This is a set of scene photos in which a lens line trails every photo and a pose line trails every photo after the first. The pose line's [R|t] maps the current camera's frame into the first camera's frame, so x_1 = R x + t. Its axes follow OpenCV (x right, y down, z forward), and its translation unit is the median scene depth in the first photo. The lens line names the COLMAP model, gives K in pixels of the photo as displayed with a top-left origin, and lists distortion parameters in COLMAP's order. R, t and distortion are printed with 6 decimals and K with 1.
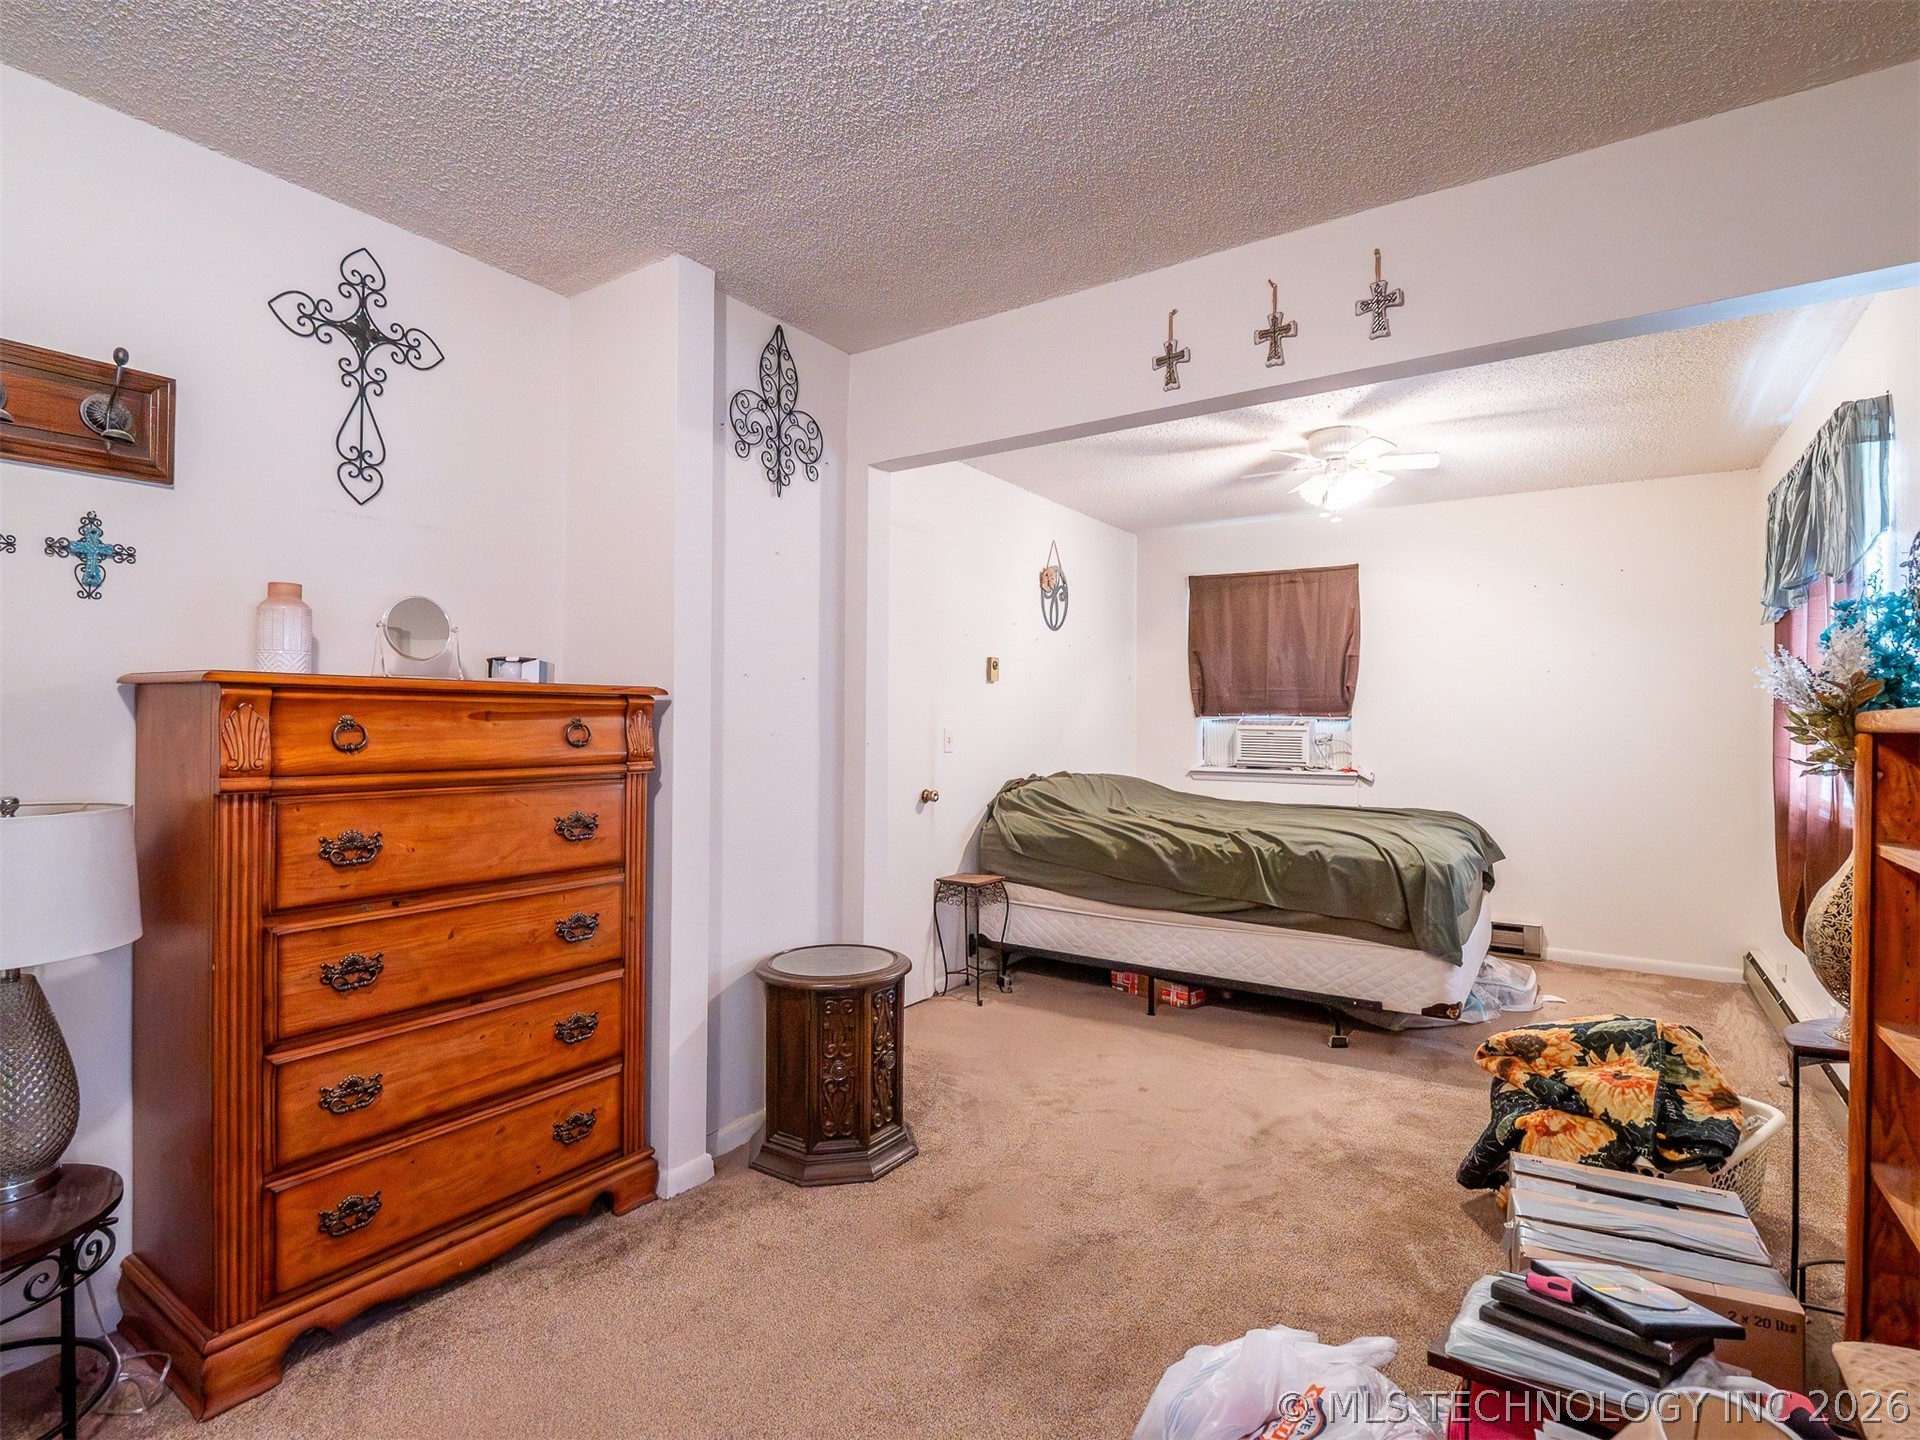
lens RADIAL K [[943.1, 0, 961.0], [0, 943.1, 716.4], [0, 0, 1]] dist [-0.002971, -0.008308]
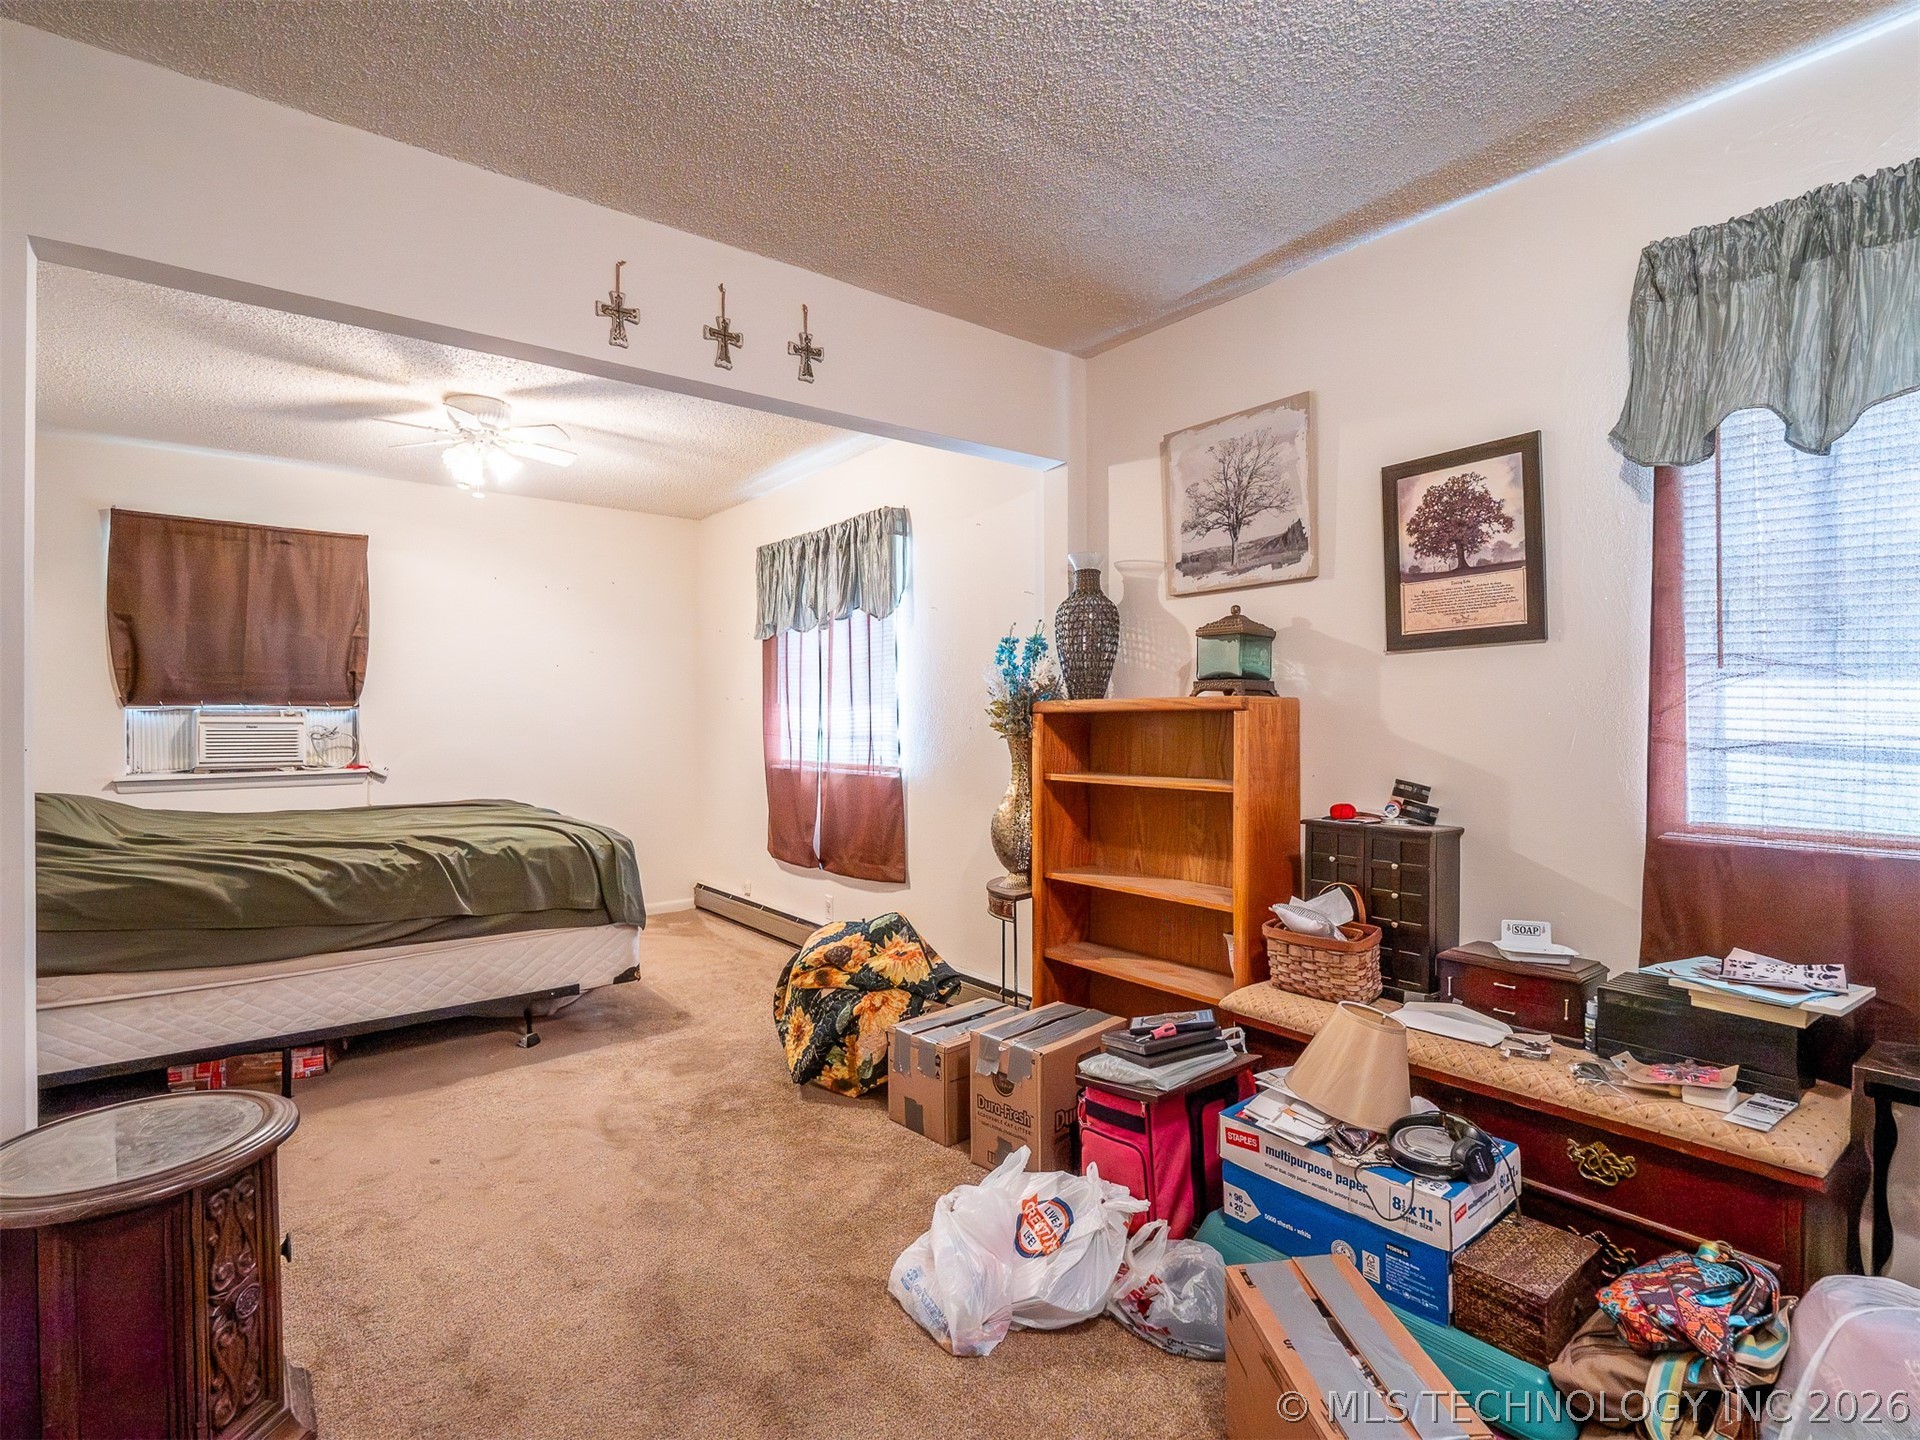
lens RADIAL K [[943.1, 0, 961.0], [0, 943.1, 716.4], [0, 0, 1]] dist [-0.002971, -0.008308]
pose [[0.302753, -0.007943, 0.953036, -0.406754], [0.000110, 0.999966, 0.008300, 0.004310], [-0.953069, -0.002408, 0.302744, 0.298300]]
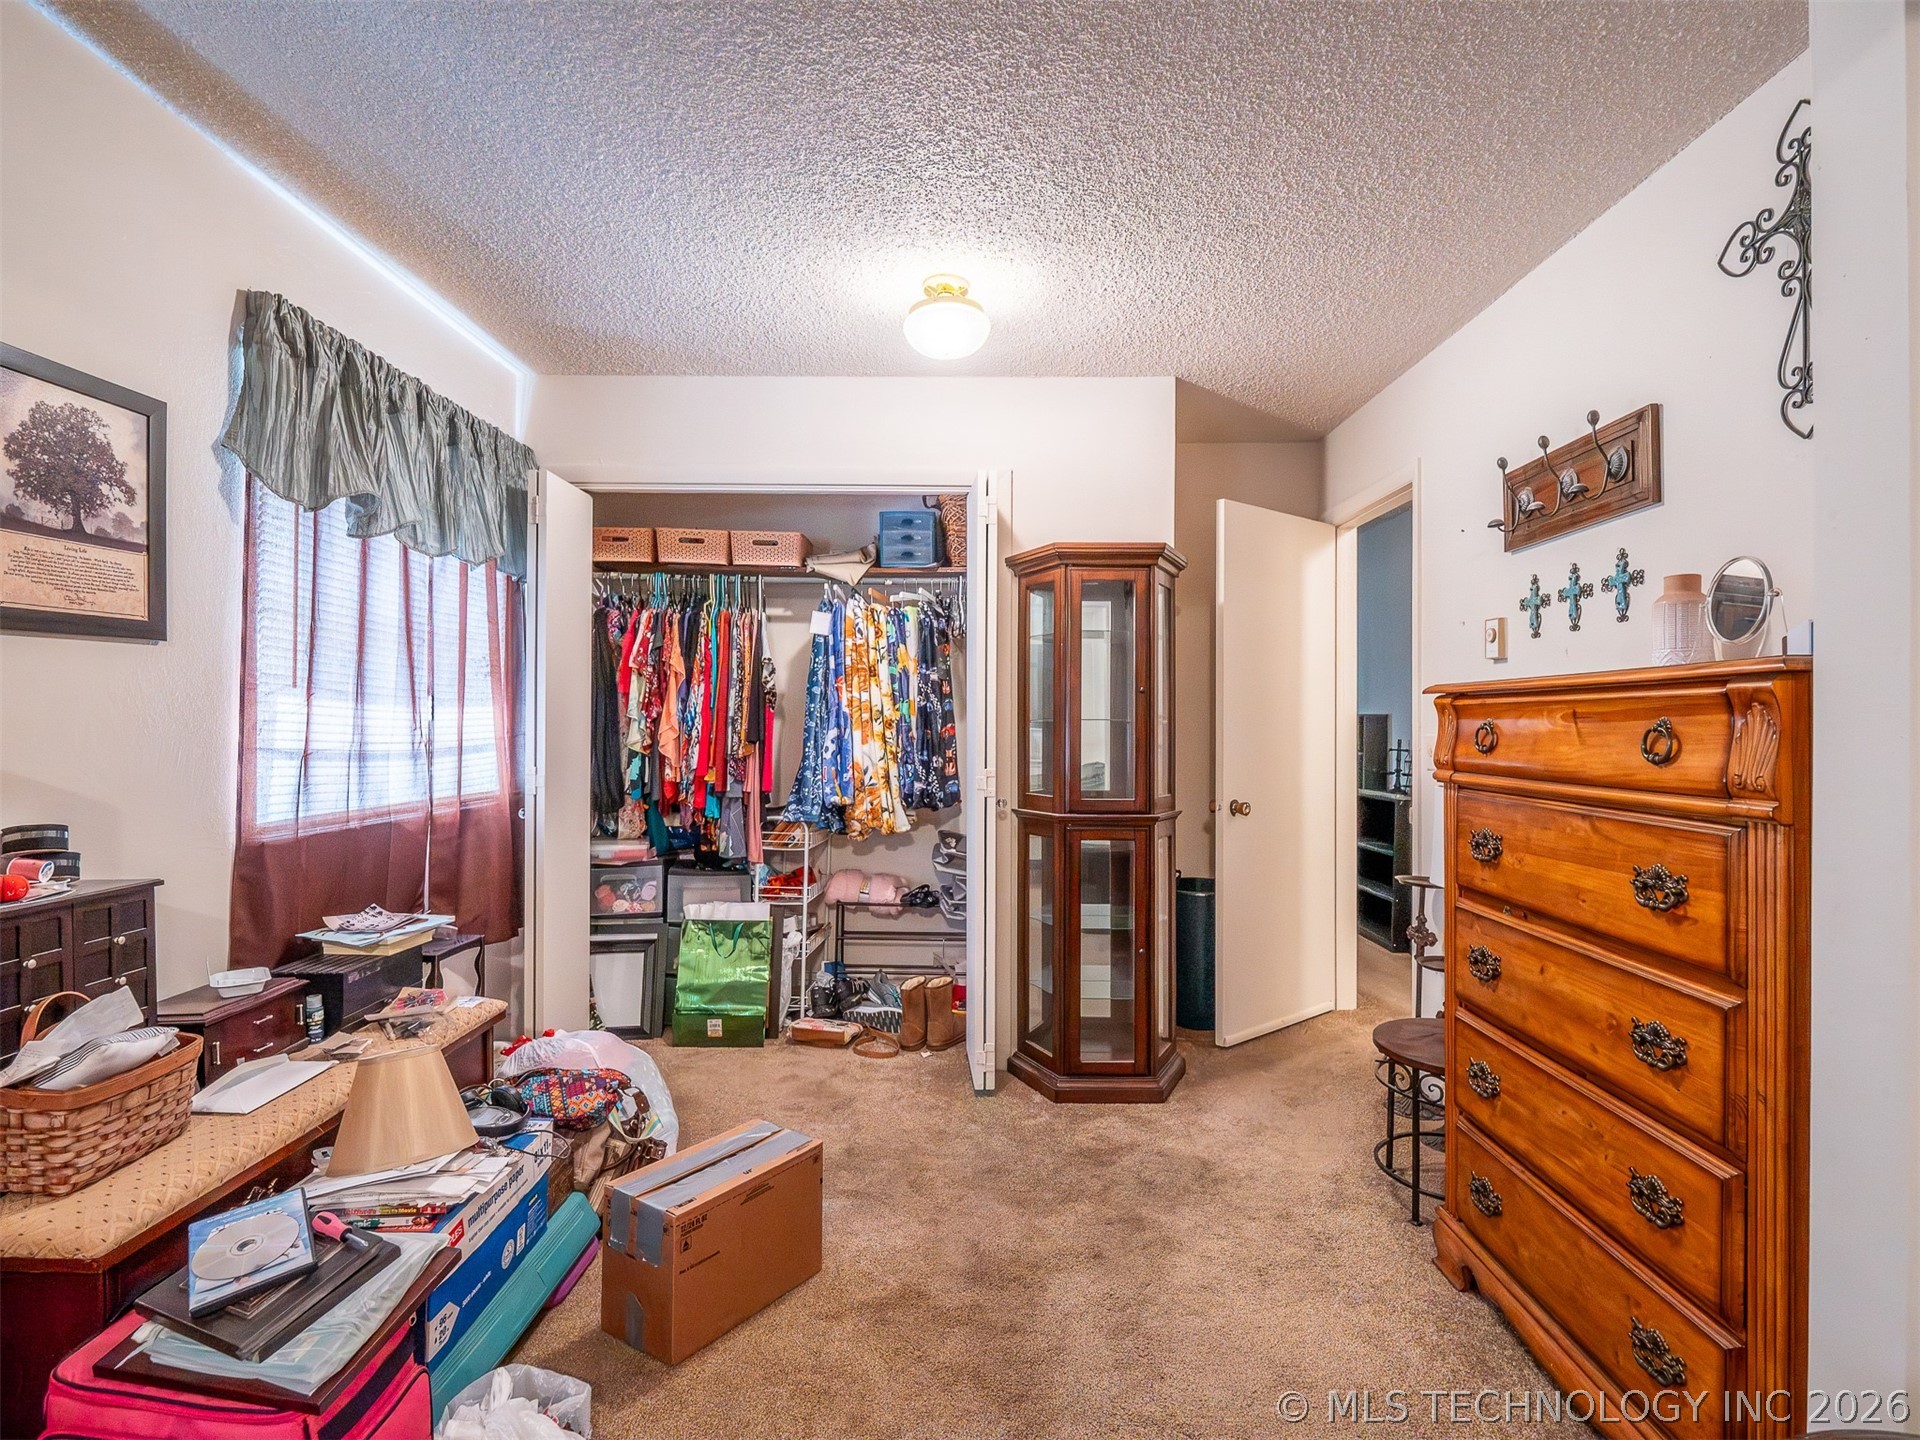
lens RADIAL K [[943.1, 0, 961.0], [0, 943.1, 716.4], [0, 0, 1]] dist [-0.002971, -0.008308]
pose [[-0.837570, -0.012412, -0.546190, 0.223697], [-0.004765, 0.999870, -0.015415, 0.008124], [0.546310, -0.010309, -0.837520, 0.837878]]
